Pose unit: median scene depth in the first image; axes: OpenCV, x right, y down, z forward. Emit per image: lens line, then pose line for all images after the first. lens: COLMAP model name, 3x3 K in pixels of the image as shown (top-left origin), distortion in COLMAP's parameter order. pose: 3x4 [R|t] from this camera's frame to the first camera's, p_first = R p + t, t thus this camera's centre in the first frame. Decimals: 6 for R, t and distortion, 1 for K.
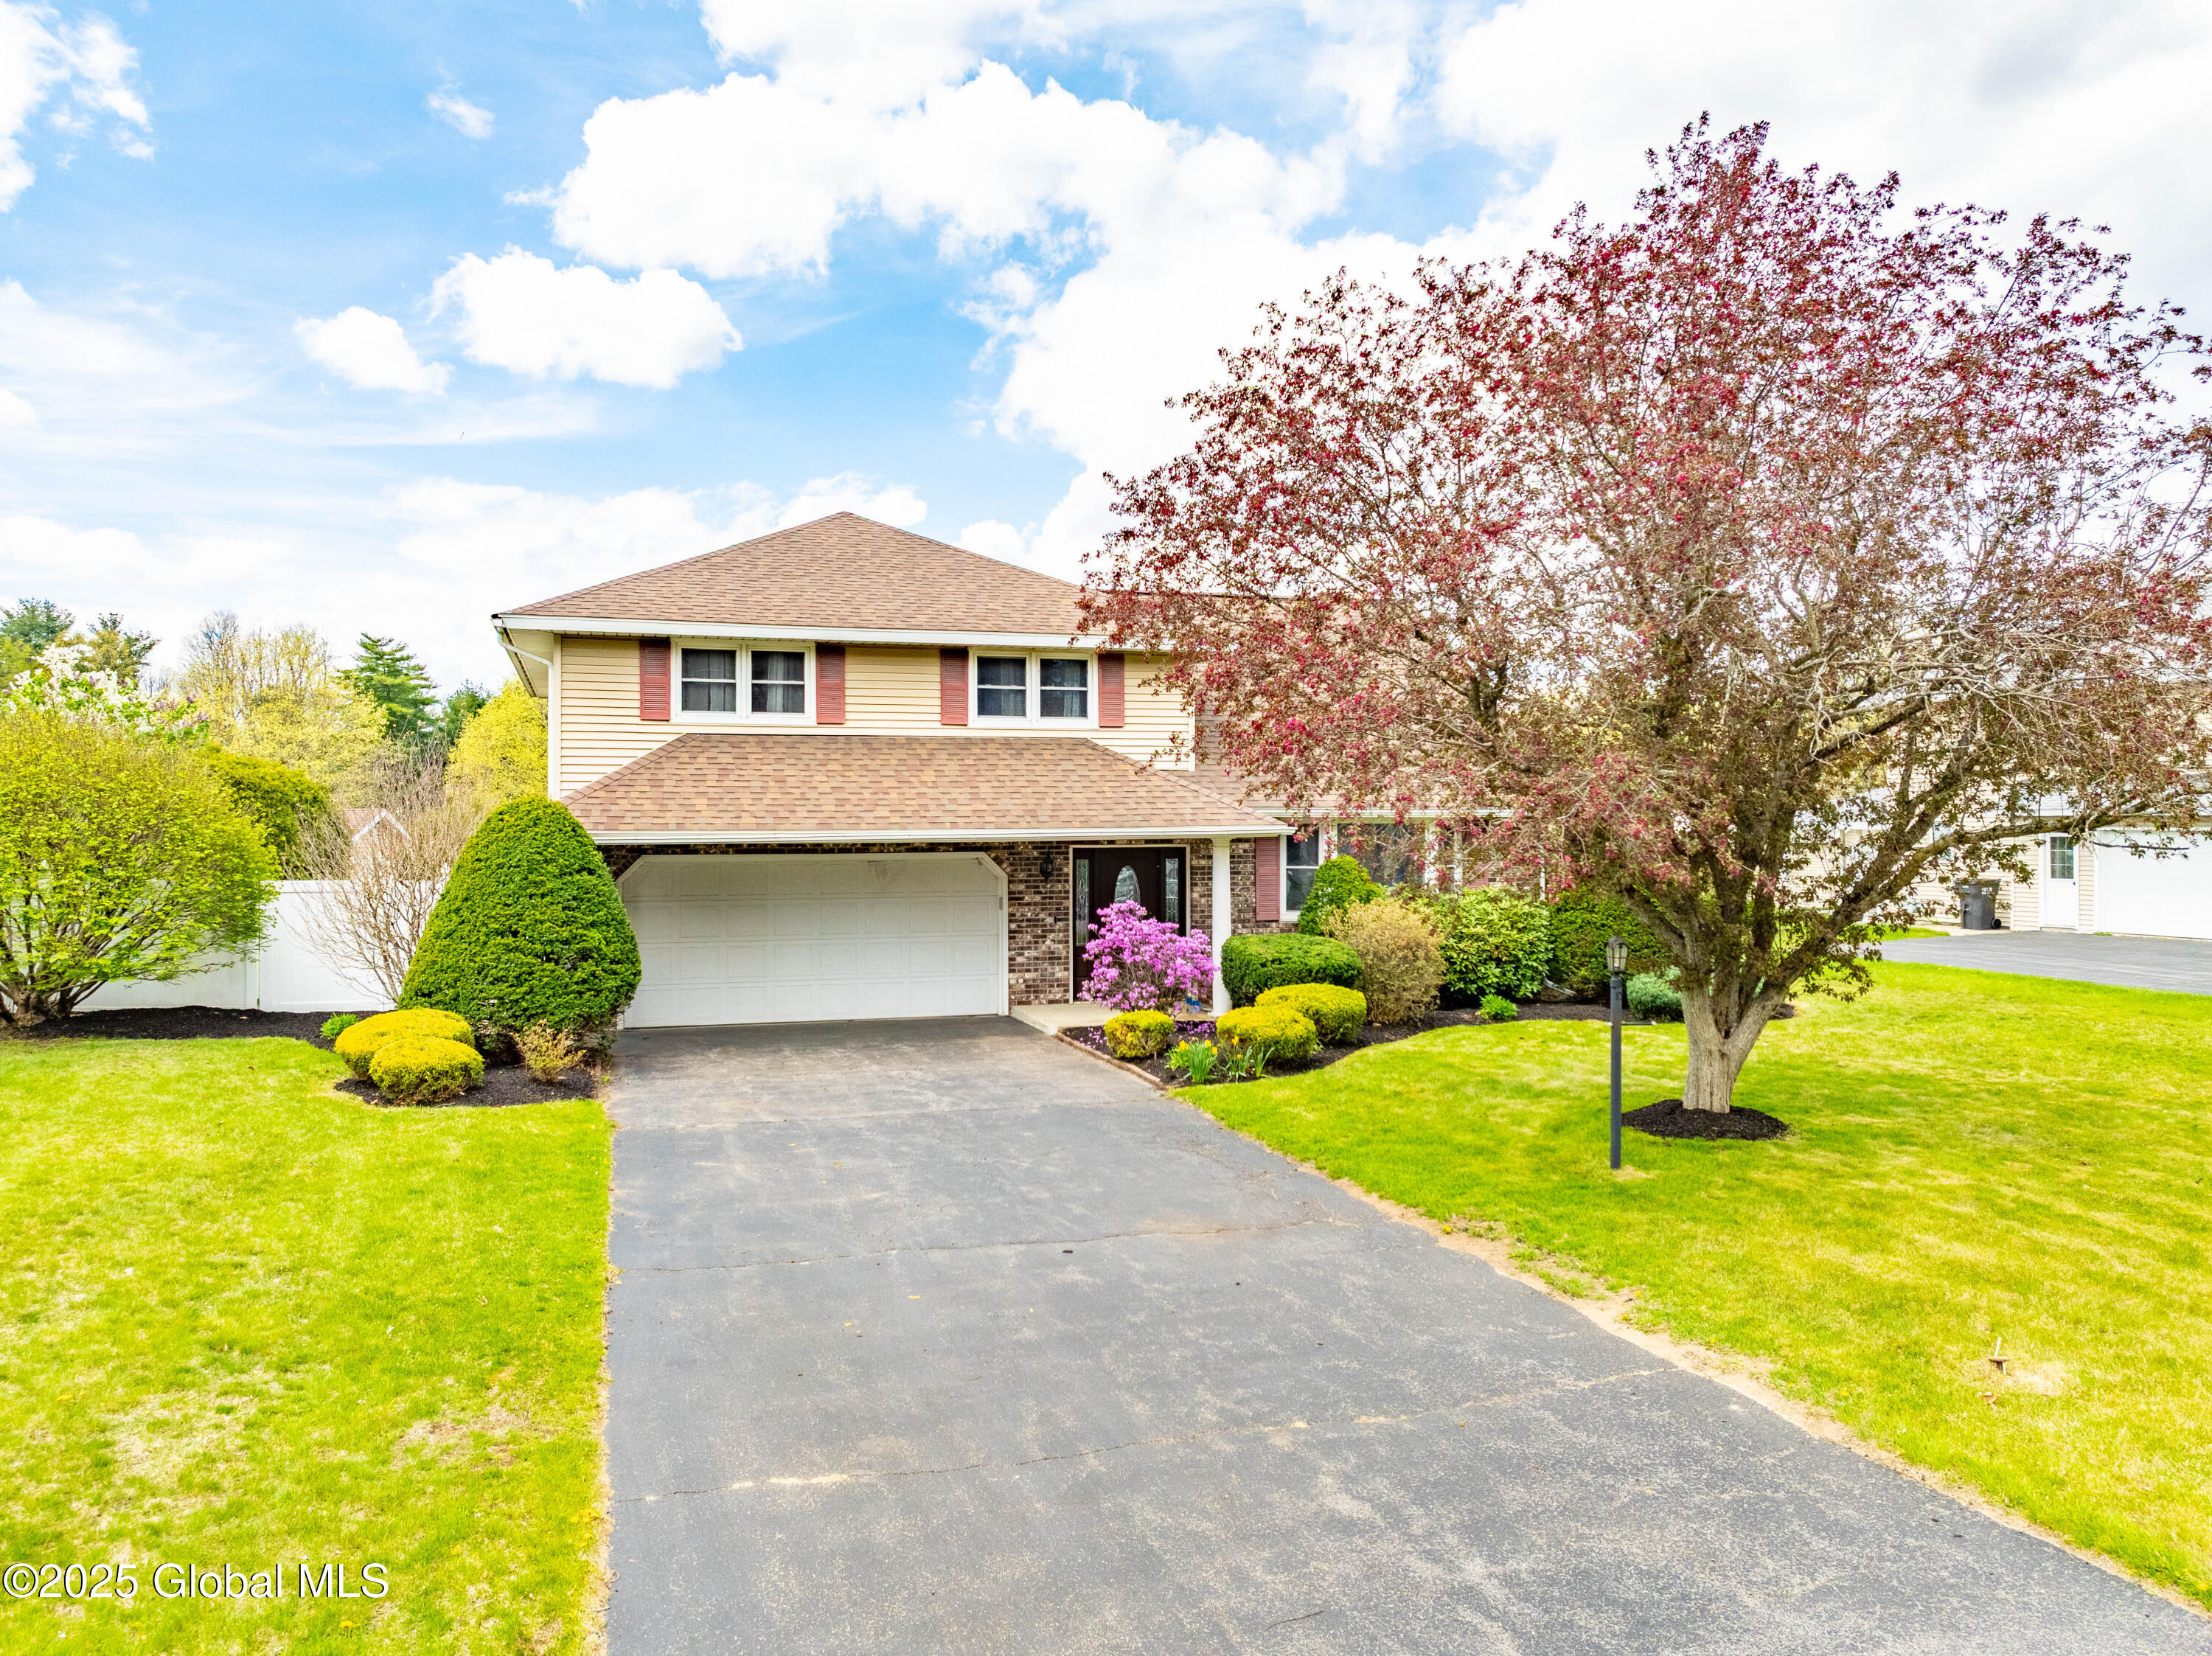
lens RADIAL K [[1573.1, 0, 1098.3], [0, 1573.1, 823.3], [0, 0, 1]] dist [-0.001275, 0.001223]
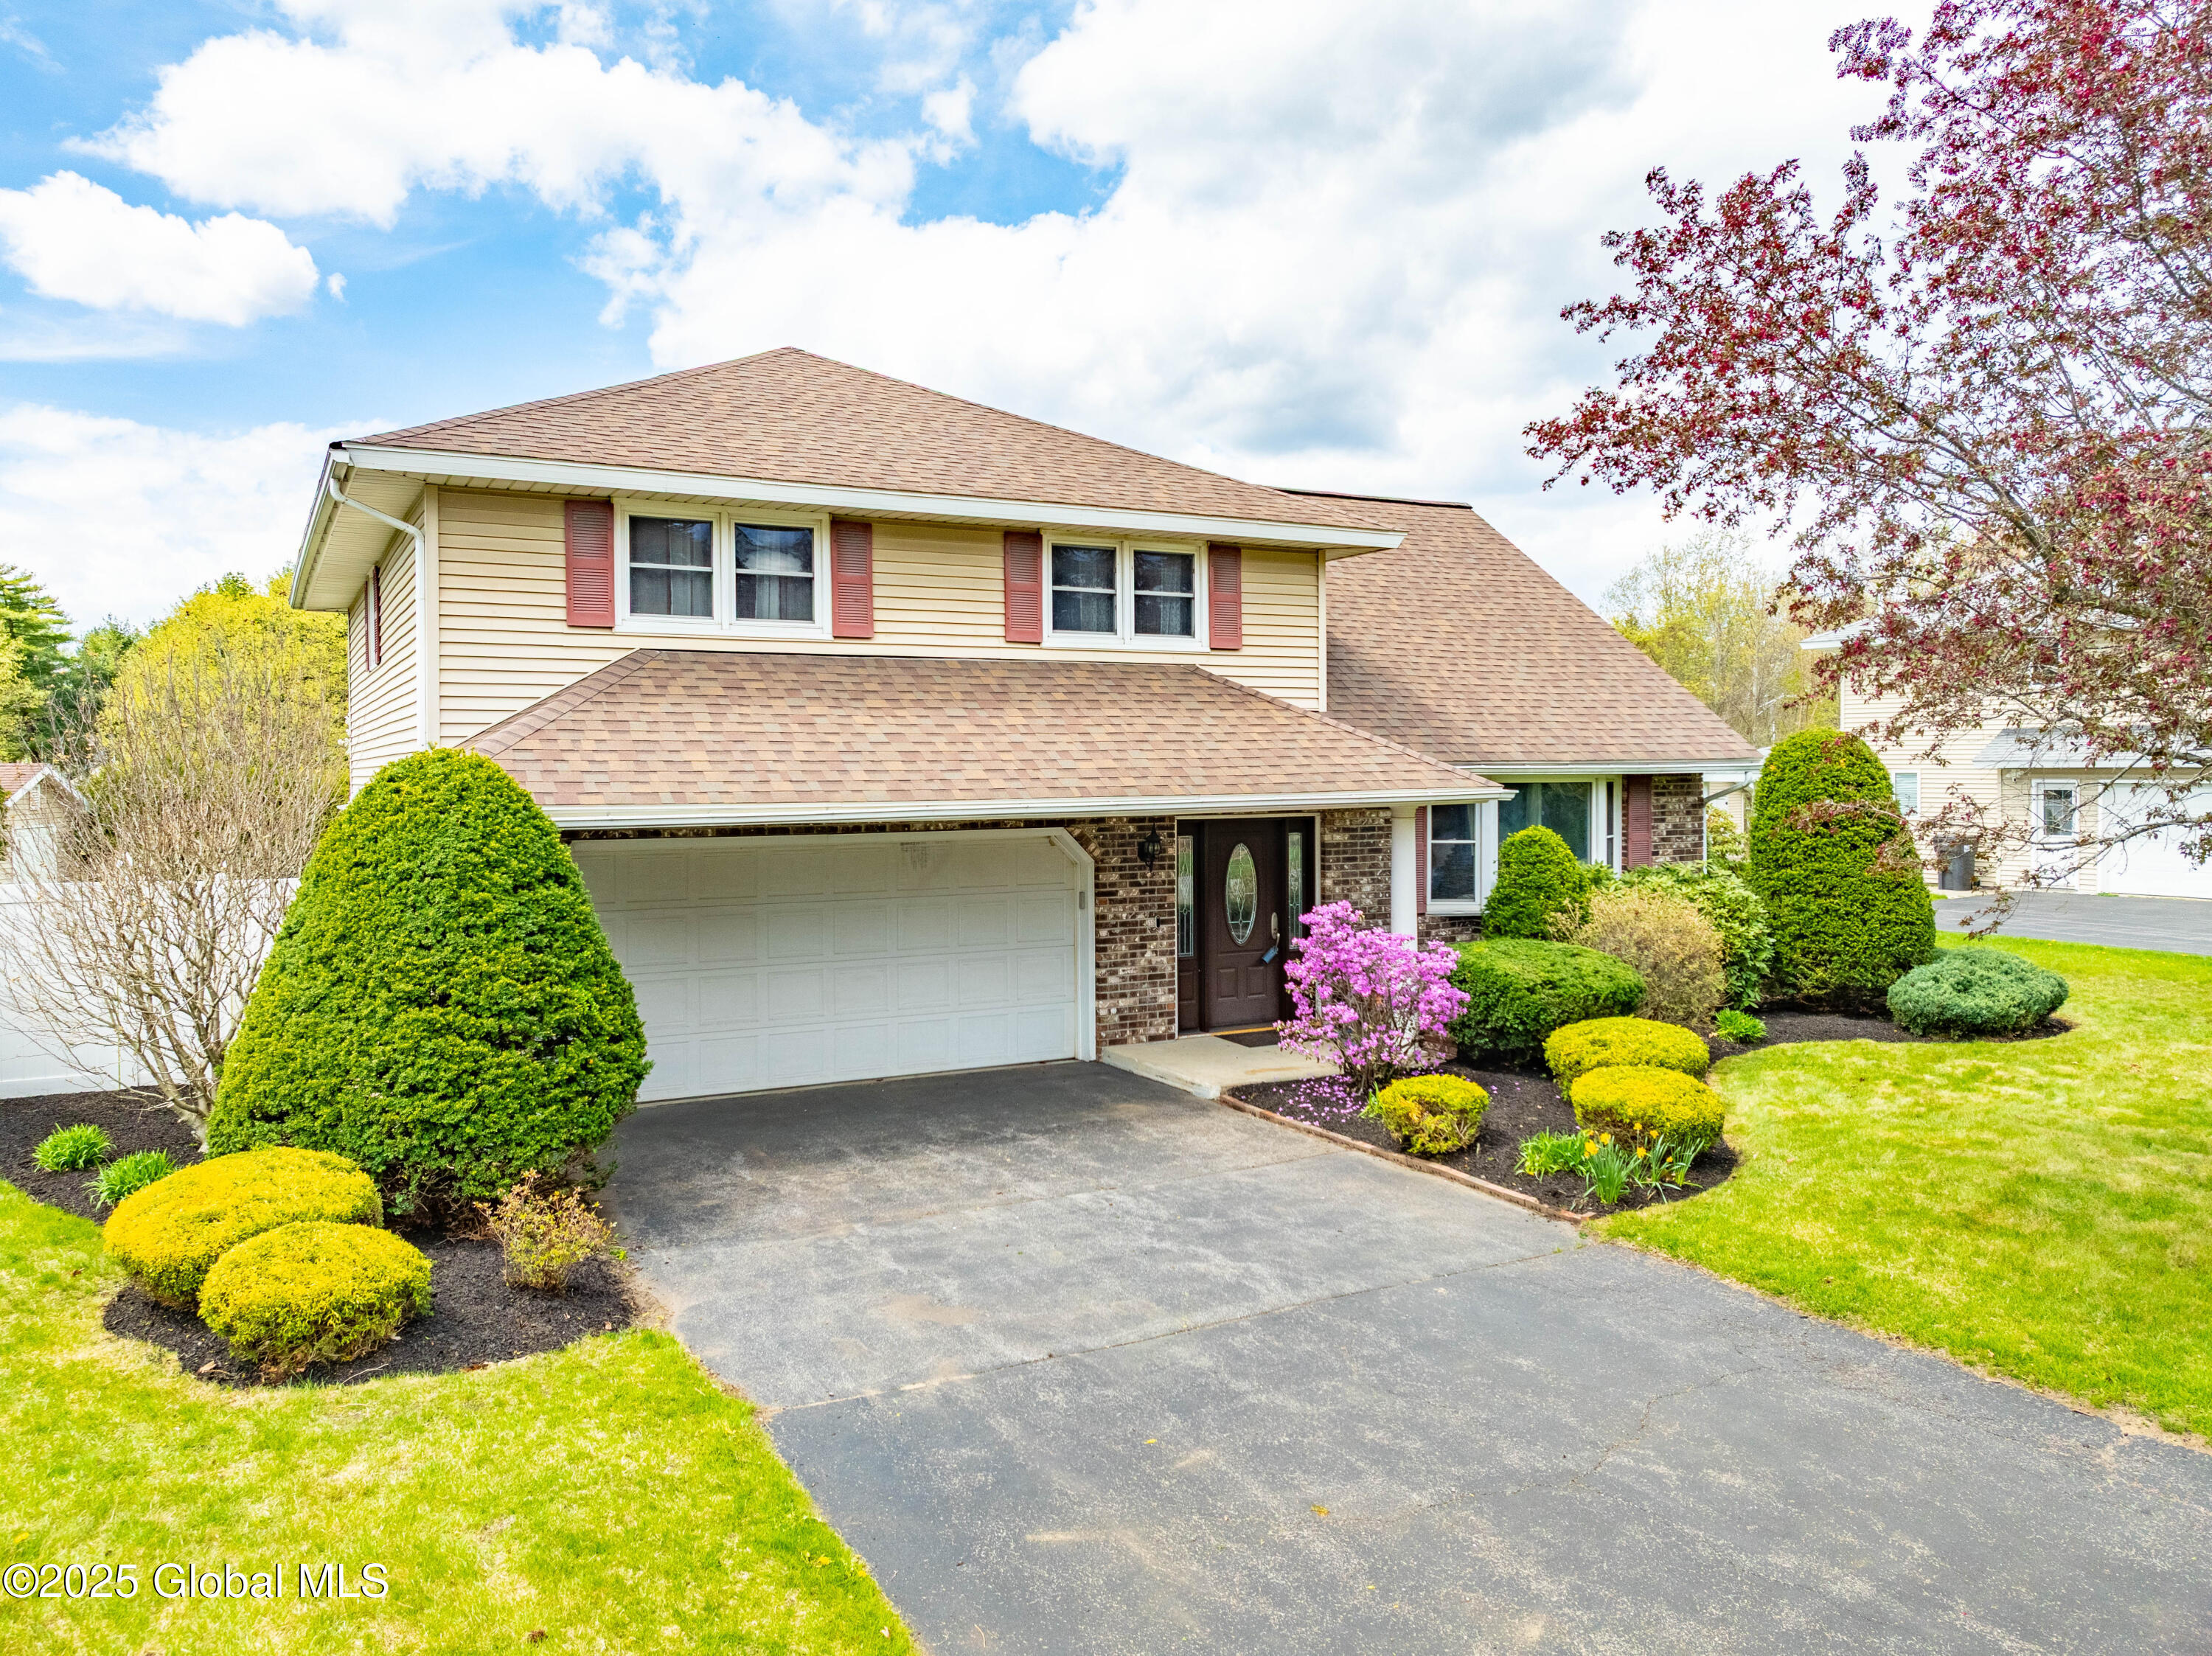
lens RADIAL K [[1558.2, 0, 1089.9], [0, 1558.2, 811.1], [0, 0, 1]] dist [-0.005189, -0.034694]
pose [[0.981934, -0.008484, 0.189034, -0.196812], [0.003786, 0.999675, 0.025200, -0.006425], [-0.189186, -0.024029, 0.981647, 0.334762]]
